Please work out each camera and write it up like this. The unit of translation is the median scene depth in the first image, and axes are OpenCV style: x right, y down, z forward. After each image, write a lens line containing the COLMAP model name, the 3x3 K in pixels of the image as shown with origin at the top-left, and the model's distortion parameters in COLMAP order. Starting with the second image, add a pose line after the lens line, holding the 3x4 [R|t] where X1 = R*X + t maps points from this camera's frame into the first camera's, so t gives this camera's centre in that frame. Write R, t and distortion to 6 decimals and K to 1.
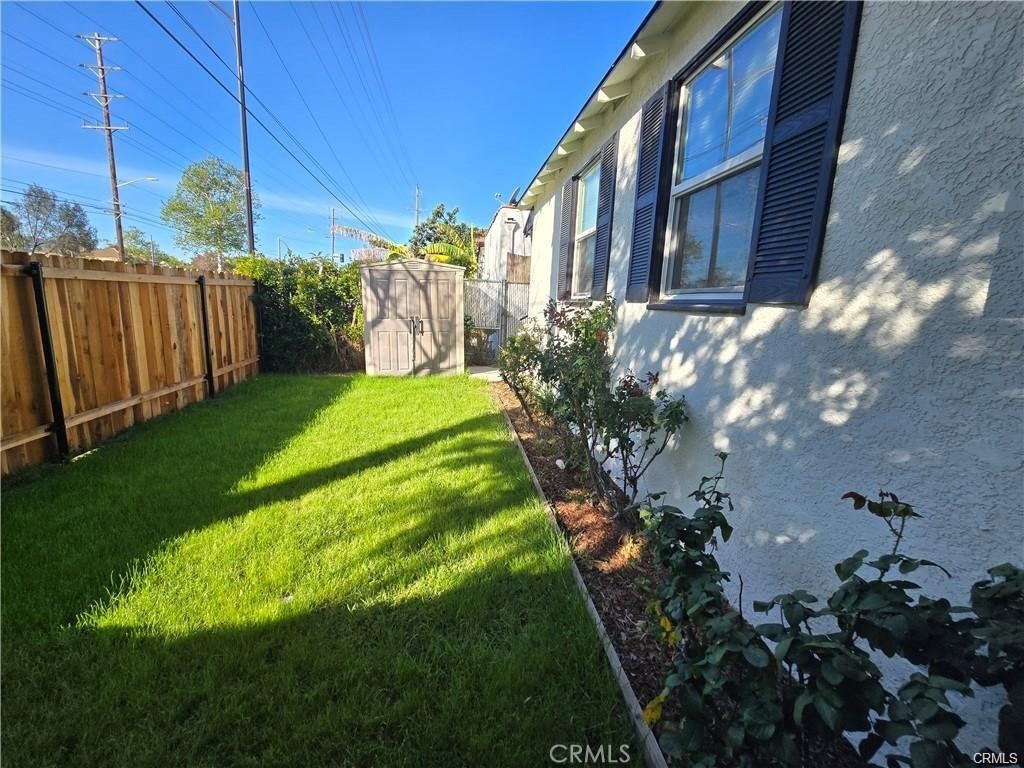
lens RADIAL K [[417.7, 0, 512.2], [0, 417.7, 379.3], [0, 0, 1]] dist [0.000698, 0.000088]
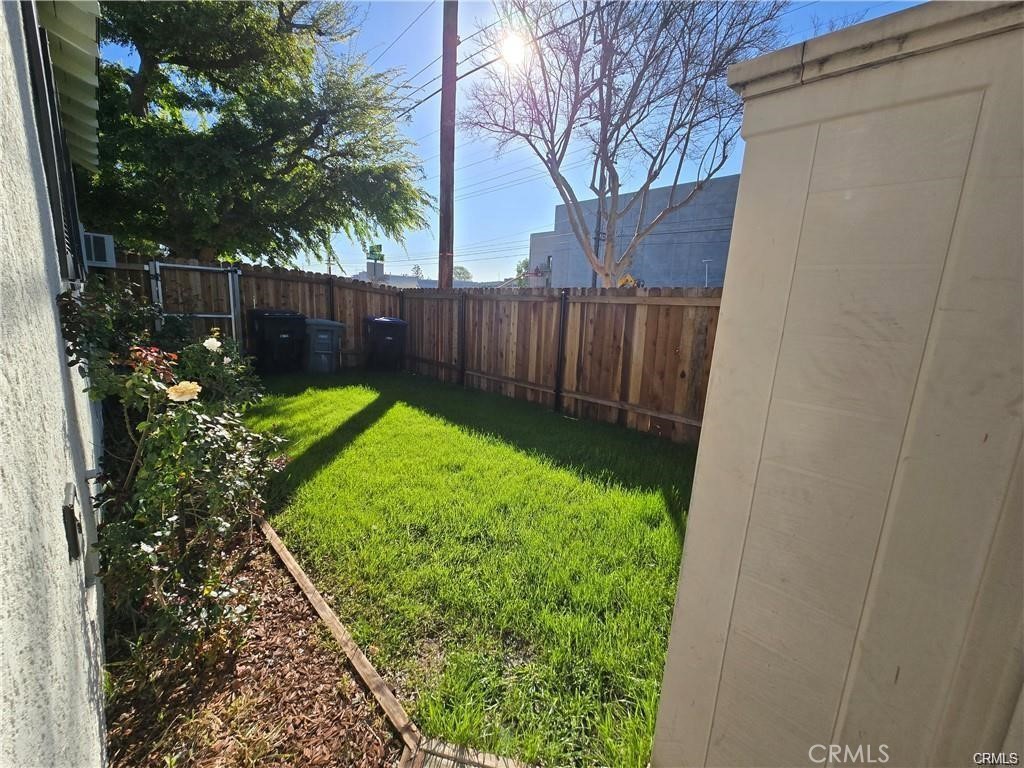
lens RADIAL K [[417.7, 0, 512.4], [0, 417.7, 383.7], [0, 0, 1]] dist [0.000698, 0.000088]
pose [[-0.803033, 0.031251, -0.595114, 0.031239], [-0.187667, 0.934554, 0.302309, -0.305942], [0.565614, 0.354447, -0.744613, 1.698270]]
